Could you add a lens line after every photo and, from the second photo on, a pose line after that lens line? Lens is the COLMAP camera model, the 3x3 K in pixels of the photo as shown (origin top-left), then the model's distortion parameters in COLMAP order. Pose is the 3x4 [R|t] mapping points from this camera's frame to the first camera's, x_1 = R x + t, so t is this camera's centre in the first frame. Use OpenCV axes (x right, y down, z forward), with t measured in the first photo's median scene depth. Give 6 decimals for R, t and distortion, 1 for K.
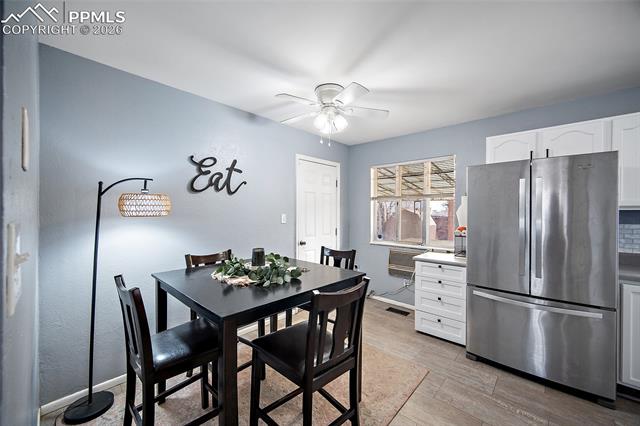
lens RADIAL K [[251.3, 0, 320.2], [0, 251.3, 210.5], [0, 0, 1]] dist [-0.007925, 0.001215]
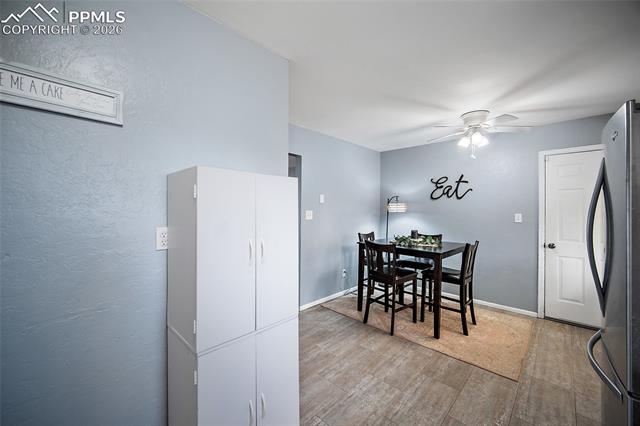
lens RADIAL K [[251.3, 0, 316.6], [0, 251.3, 209.9], [0, 0, 1]] dist [-0.007925, 0.001215]
pose [[-0.044707, -0.009320, -0.998957, 1.171625], [-0.011038, 0.999900, -0.008835, 0.021829], [0.998939, 0.010631, -0.044805, 0.247967]]
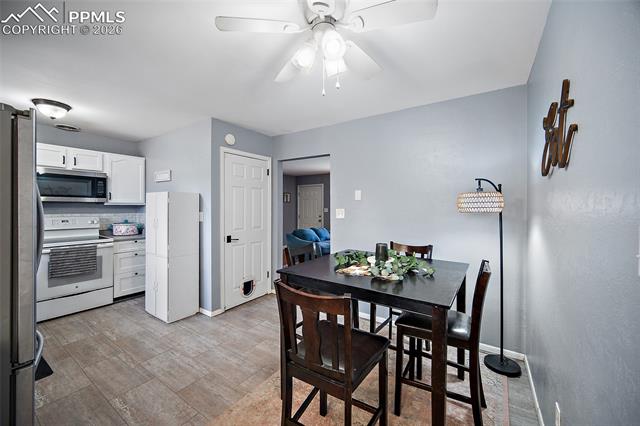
lens RADIAL K [[251.3, 0, 319.1], [0, 251.3, 212.3], [0, 0, 1]] dist [-0.007925, 0.001215]
pose [[-0.990128, -0.002647, -0.140143, 0.113667], [-0.005270, 0.999818, 0.018347, 0.008348], [0.140068, 0.018904, -0.989961, 1.395443]]
